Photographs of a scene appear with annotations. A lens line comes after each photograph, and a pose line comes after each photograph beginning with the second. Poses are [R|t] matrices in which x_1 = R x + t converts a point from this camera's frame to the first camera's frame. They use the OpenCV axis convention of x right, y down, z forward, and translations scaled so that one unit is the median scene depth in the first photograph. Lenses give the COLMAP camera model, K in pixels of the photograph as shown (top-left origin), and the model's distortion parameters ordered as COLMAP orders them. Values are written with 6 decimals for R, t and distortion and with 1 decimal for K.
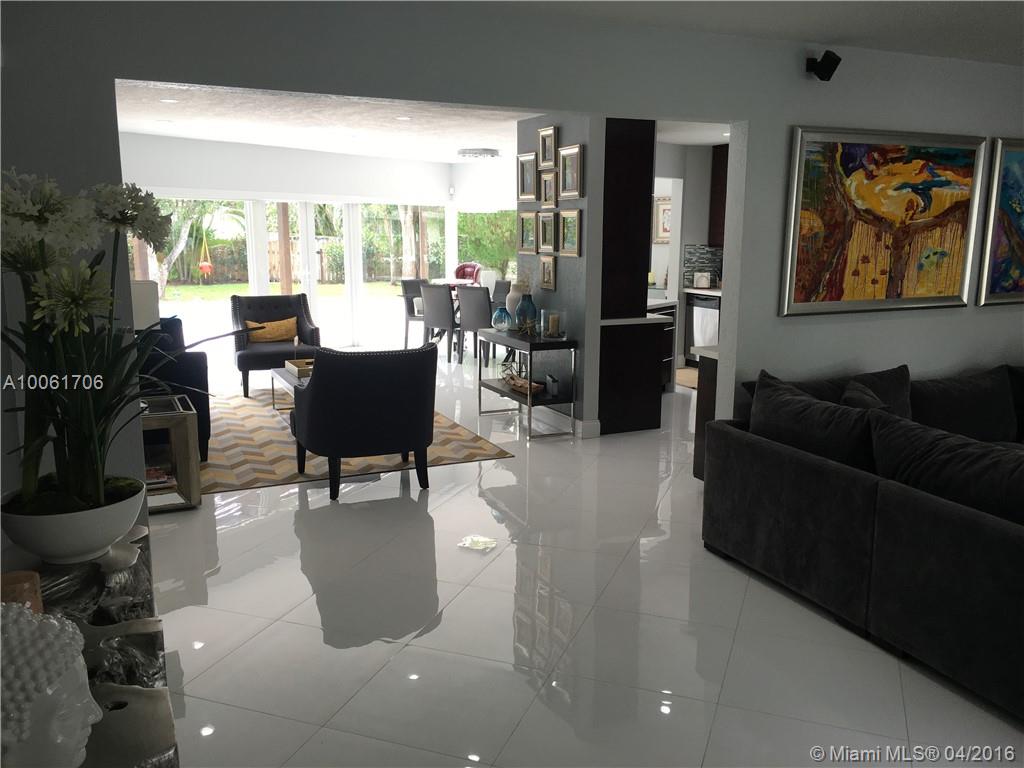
lens RADIAL K [[865.8, 0, 512.0], [0, 865.8, 384.0], [0, 0, 1]] dist [0.091100, -0.124039]
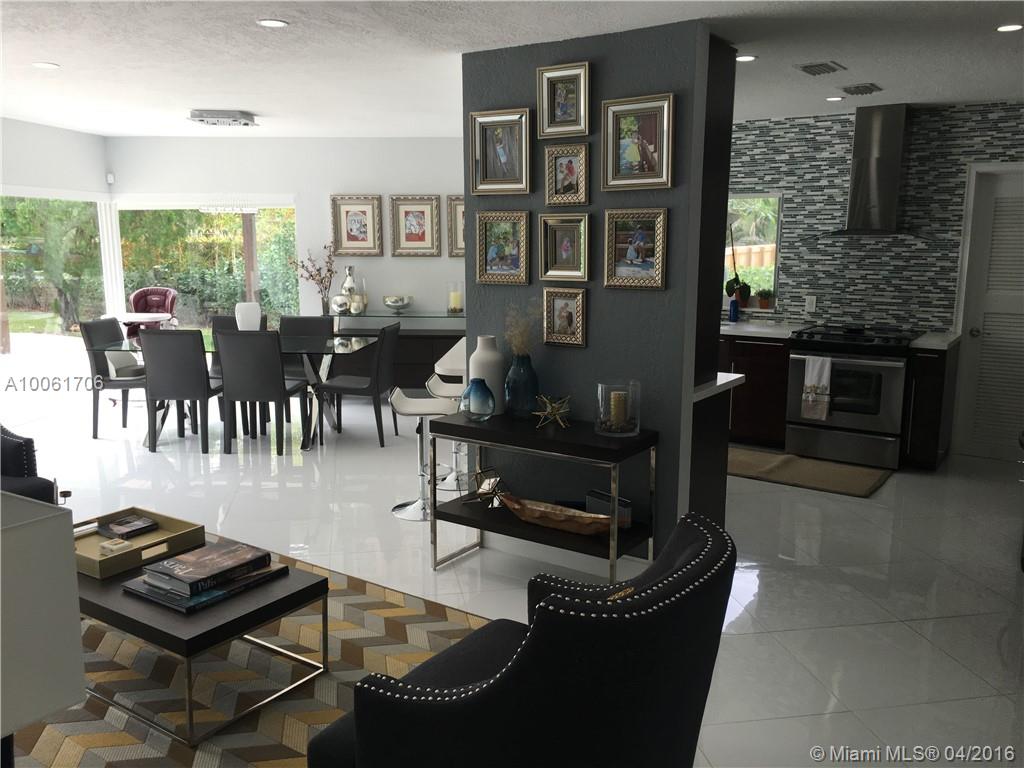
lens RADIAL K [[865.8, 0, 512.0], [0, 865.8, 384.0], [0, 0, 1]] dist [0.091100, -0.124039]
pose [[0.857960, -0.091079, 0.505578, -0.185283], [0.093608, 0.995399, 0.020468, -0.063017], [-0.505116, 0.029766, 0.862538, 0.330351]]
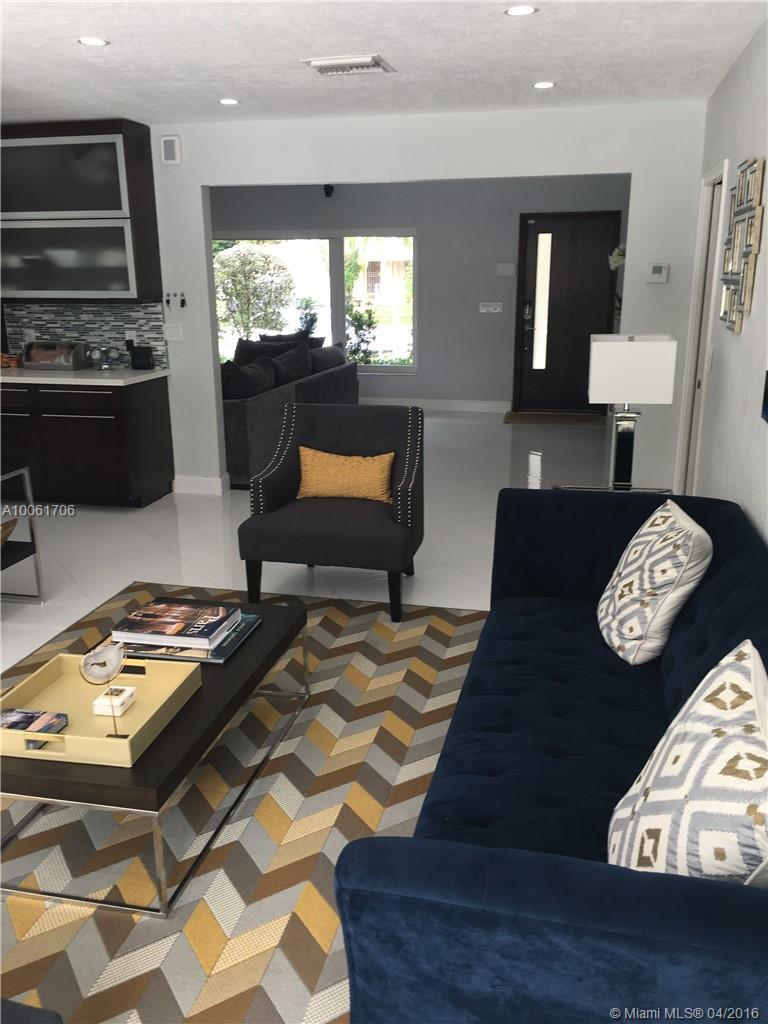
lens RADIAL K [[865.8, 0, 384.0], [0, 865.8, 512.0], [0, 0, 1]] dist [0.091100, -0.124039]
pose [[-0.790429, -0.165220, 0.589851, -0.334906], [0.114534, 0.906092, 0.407282, -0.140837], [-0.601751, 0.389486, -0.697278, 0.771588]]
